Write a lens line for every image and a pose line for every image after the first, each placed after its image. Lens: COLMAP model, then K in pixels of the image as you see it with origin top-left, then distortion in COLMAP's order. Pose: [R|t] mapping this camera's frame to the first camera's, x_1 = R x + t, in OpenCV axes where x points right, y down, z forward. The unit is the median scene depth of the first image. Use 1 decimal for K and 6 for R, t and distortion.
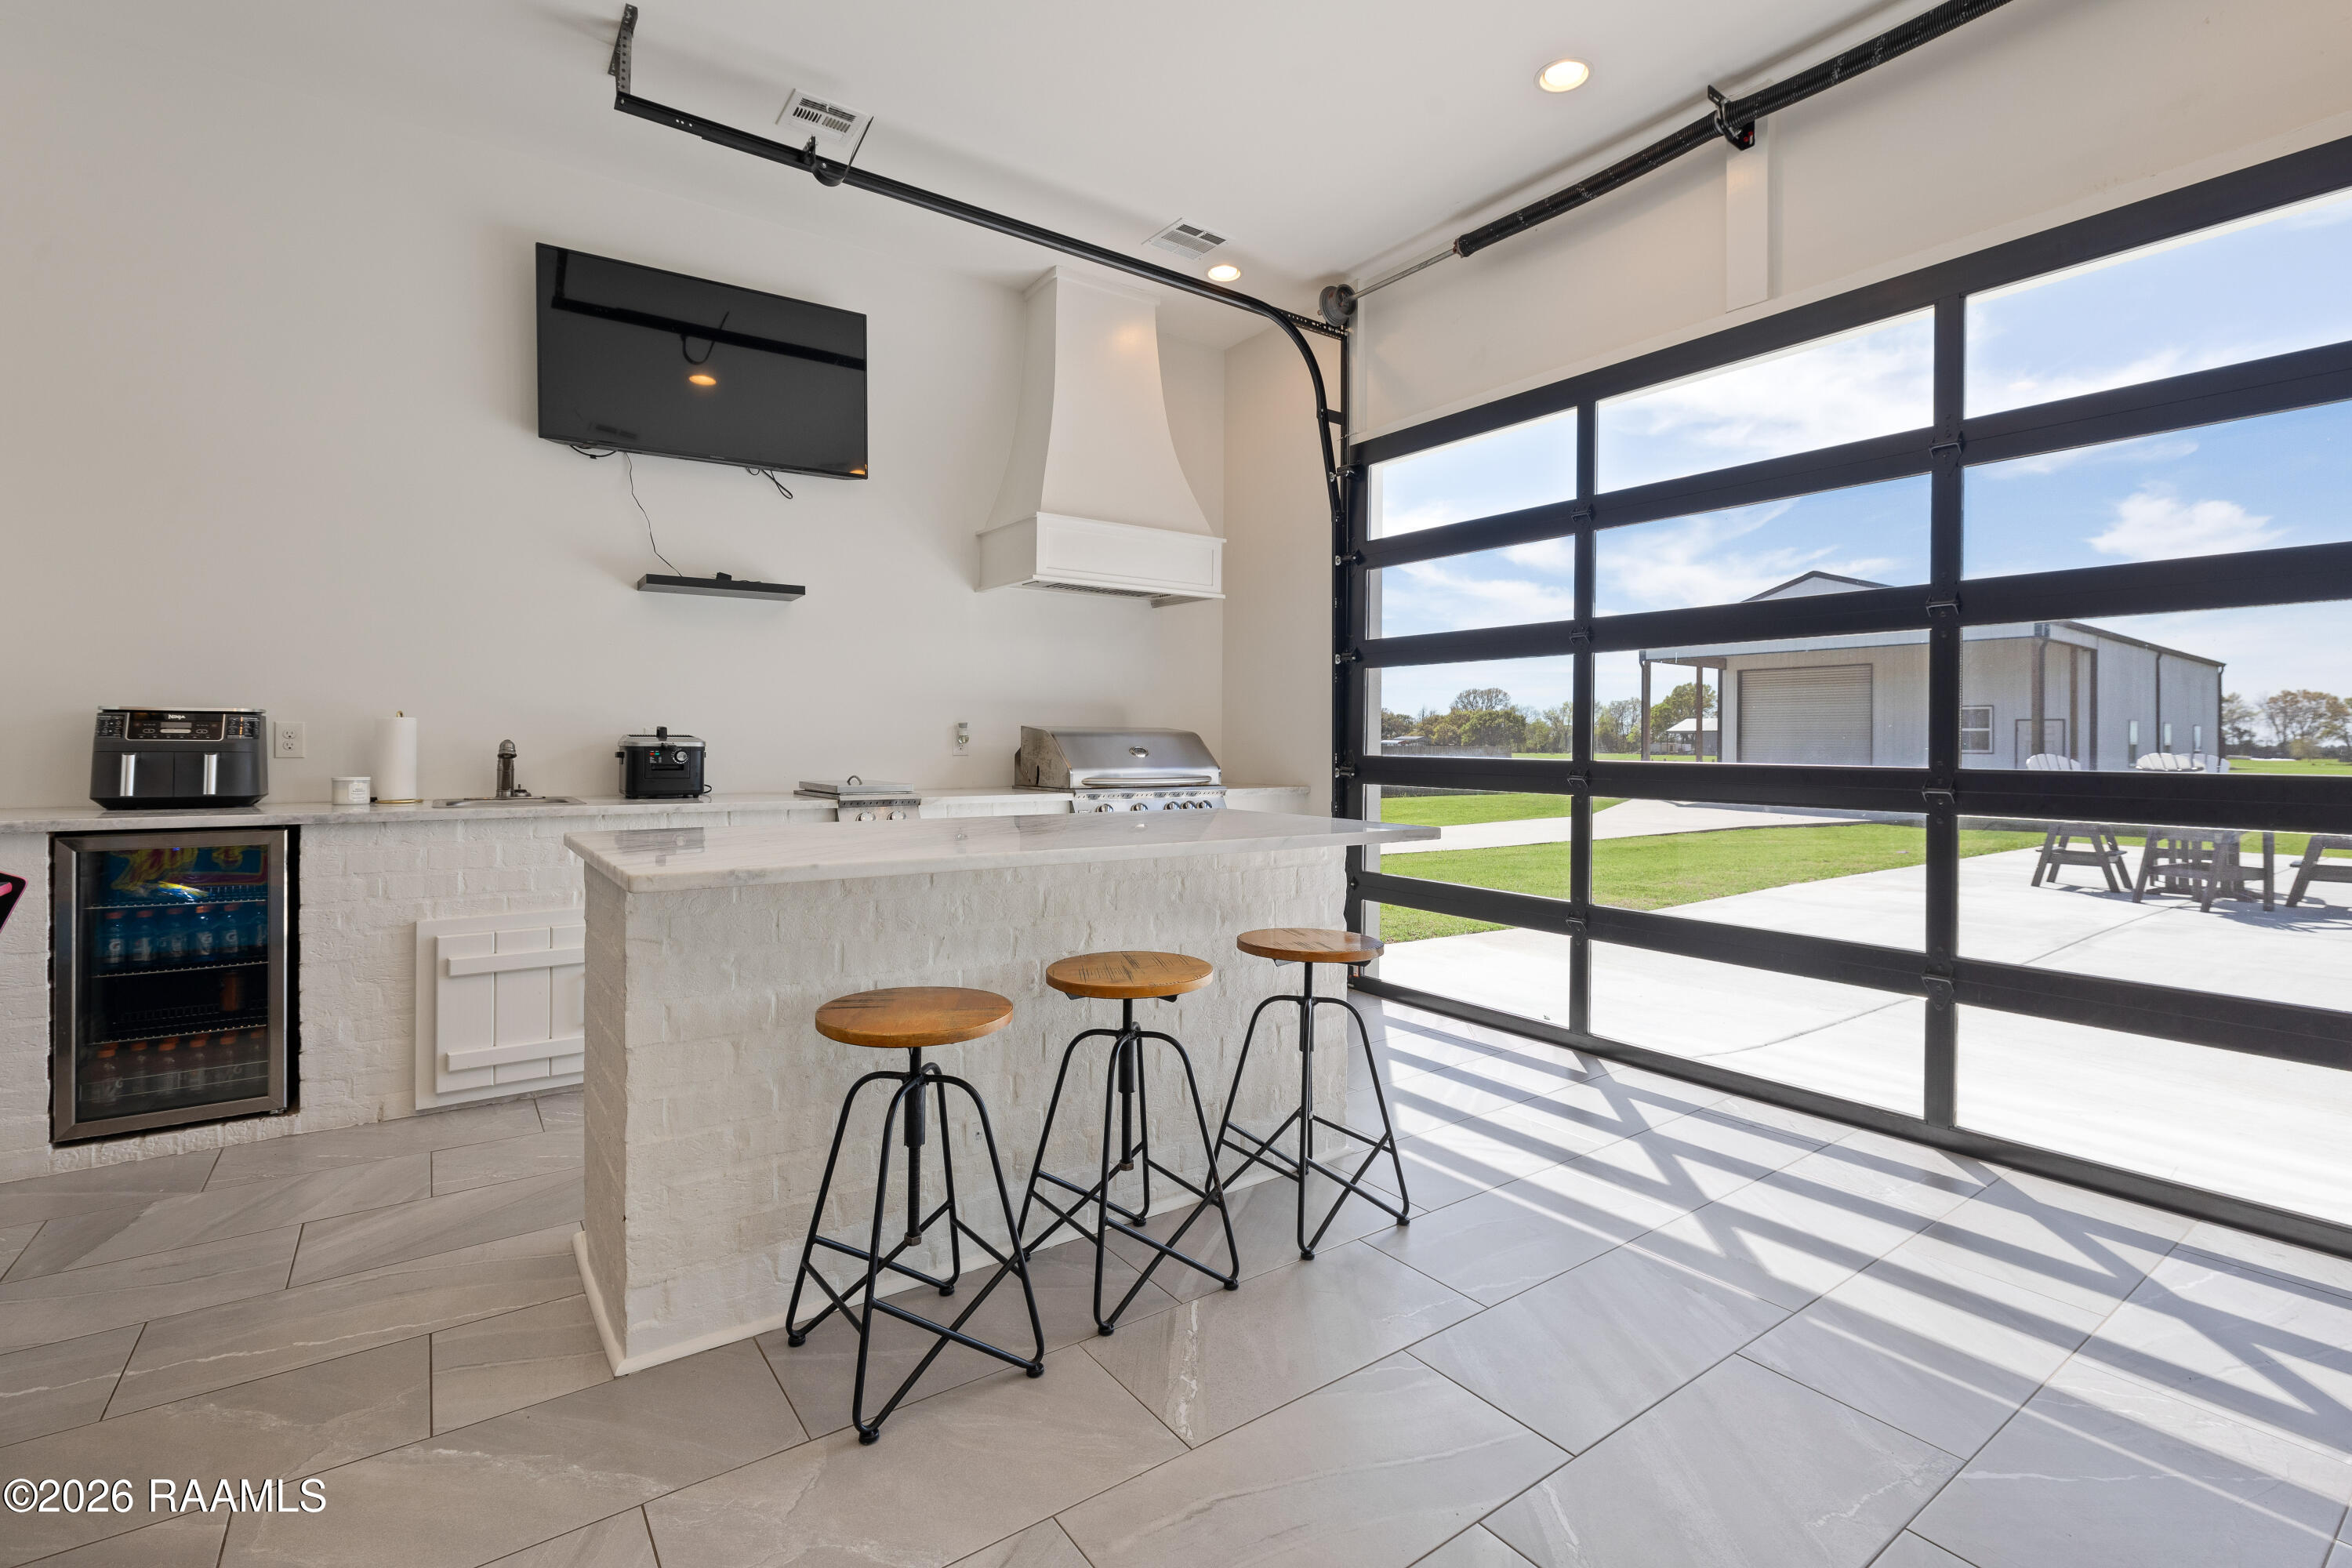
lens RADIAL K [[1045.9, 0, 1162.7], [0, 1045.9, 727.7], [0, 0, 1]] dist [-0.001125, -0.000118]
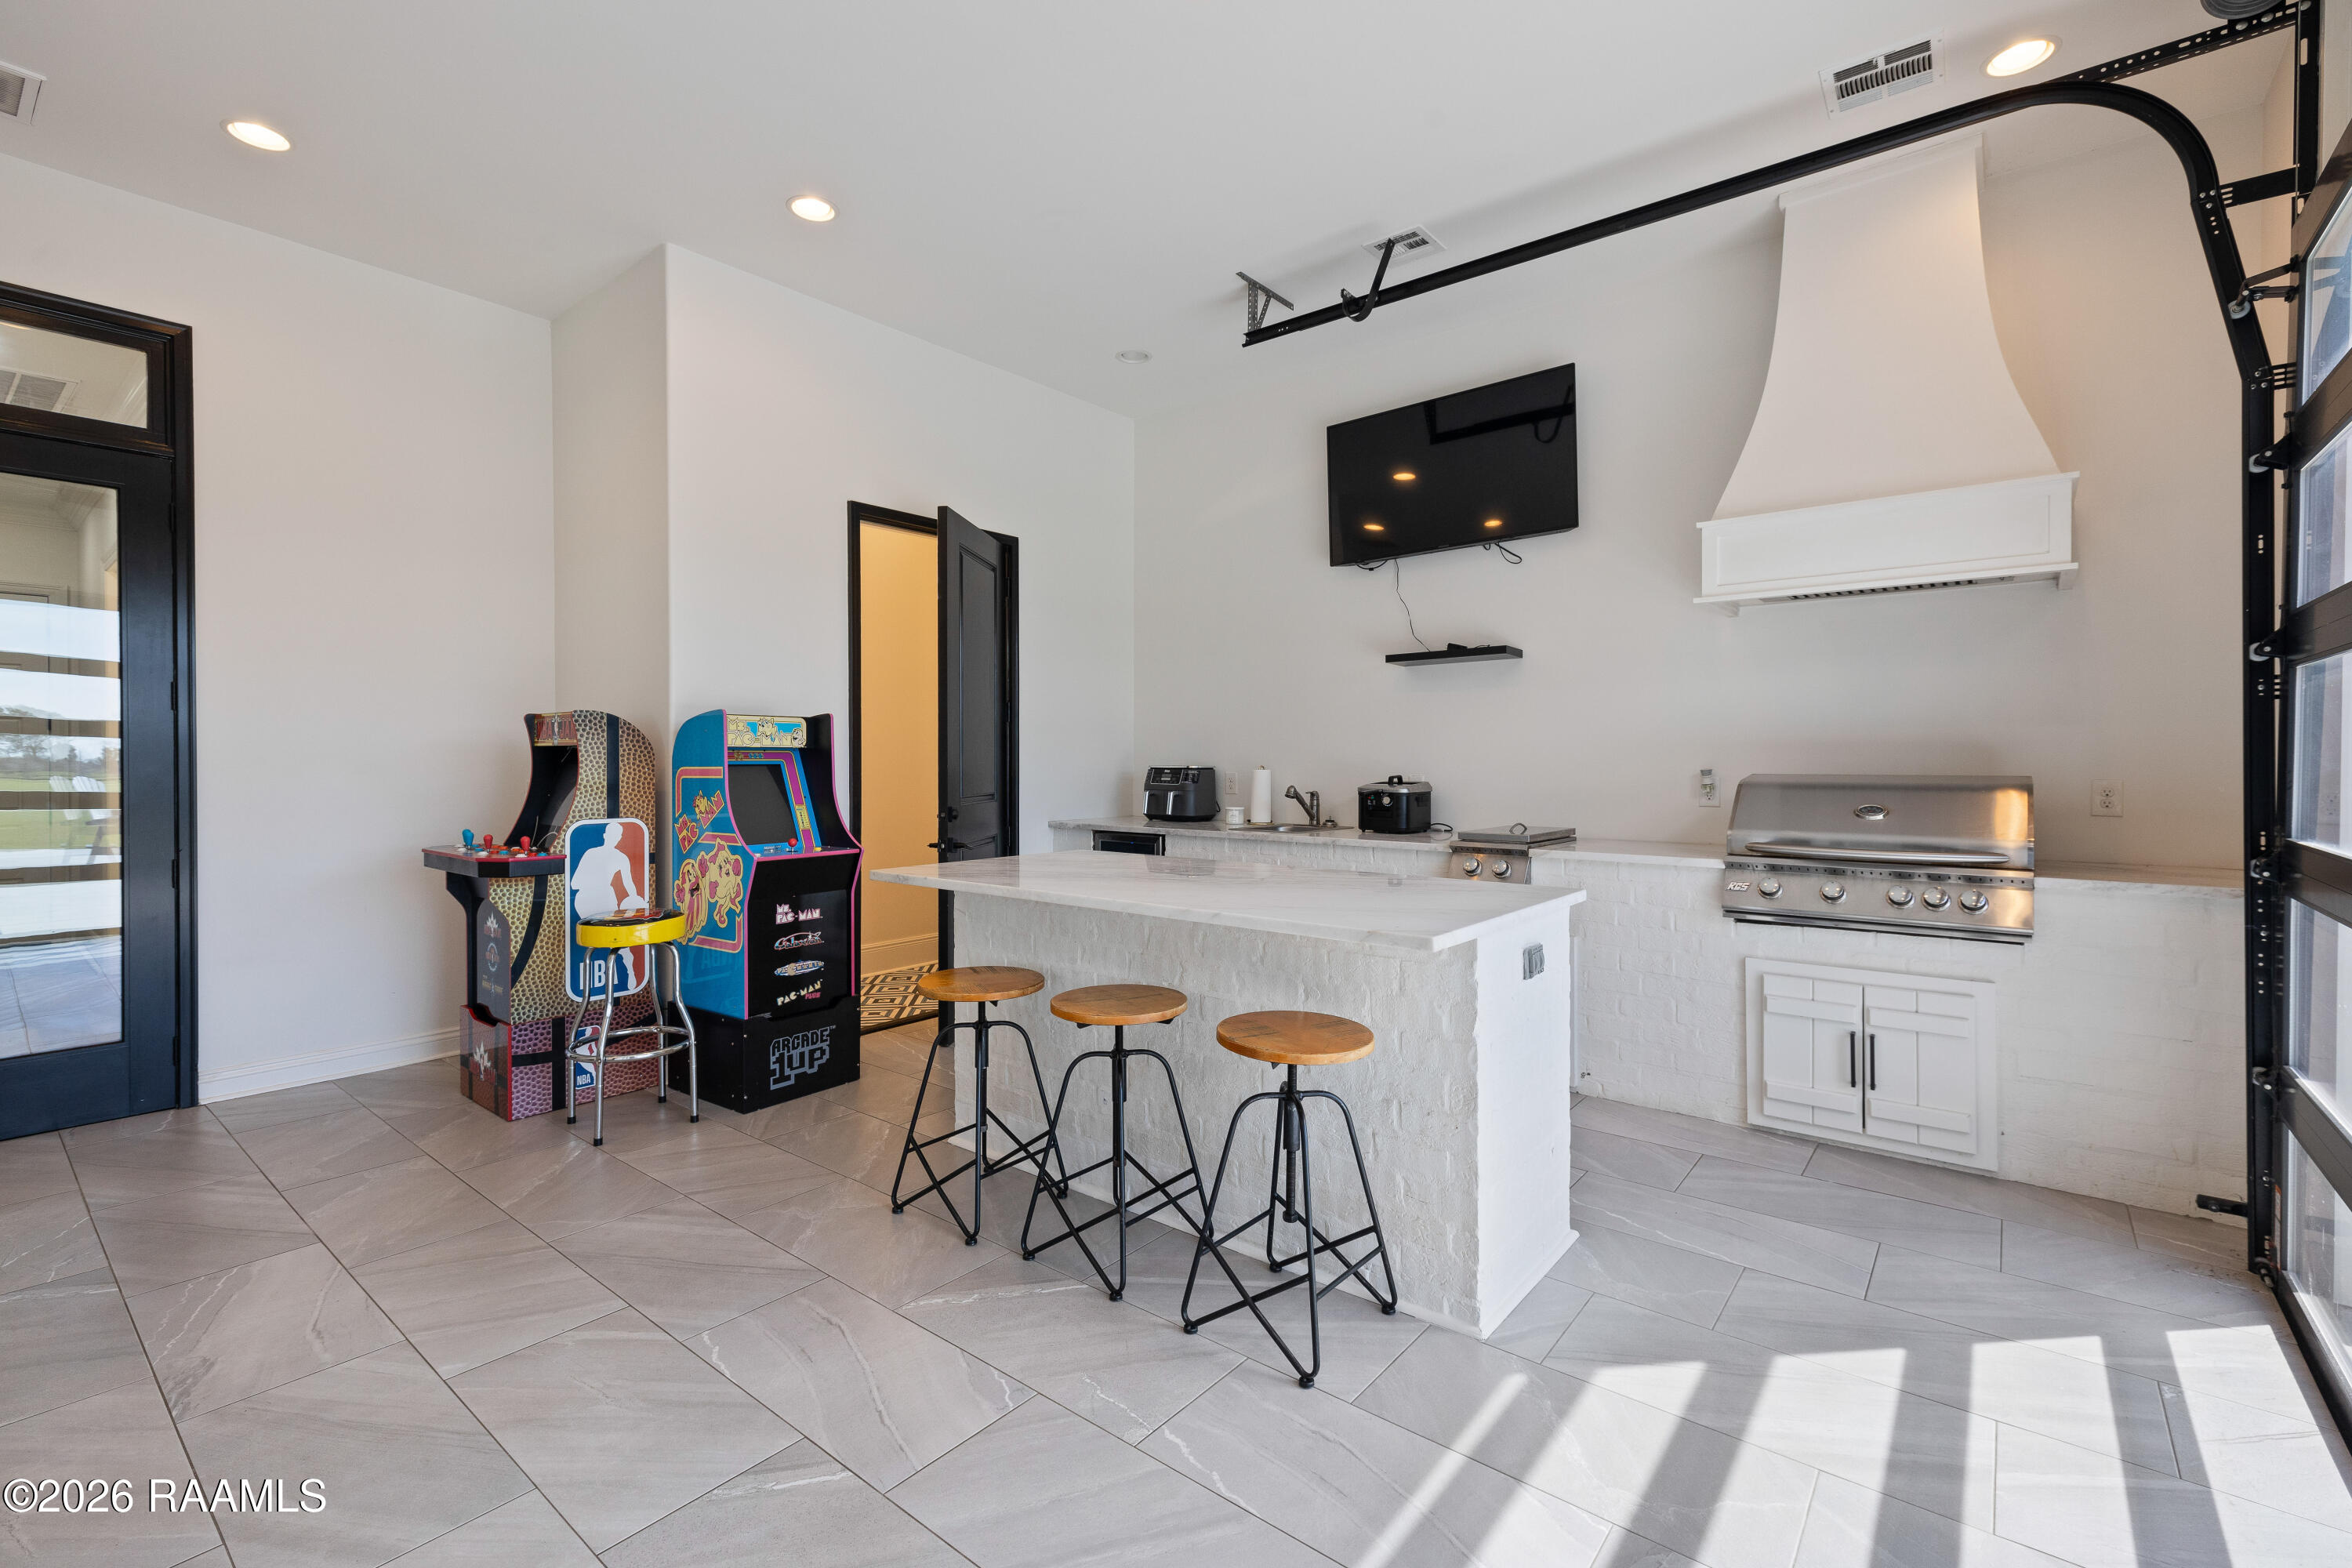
lens RADIAL K [[1014.3, 0, 1179.2], [0, 1014.3, 753.5], [0, 0, 1]] dist [0.001746, 0.000408]
pose [[0.281570, -0.012210, -0.959463, 0.622528], [0.015237, 0.999850, -0.008253, -0.022507], [0.959420, -0.012296, 0.281714, 0.418808]]
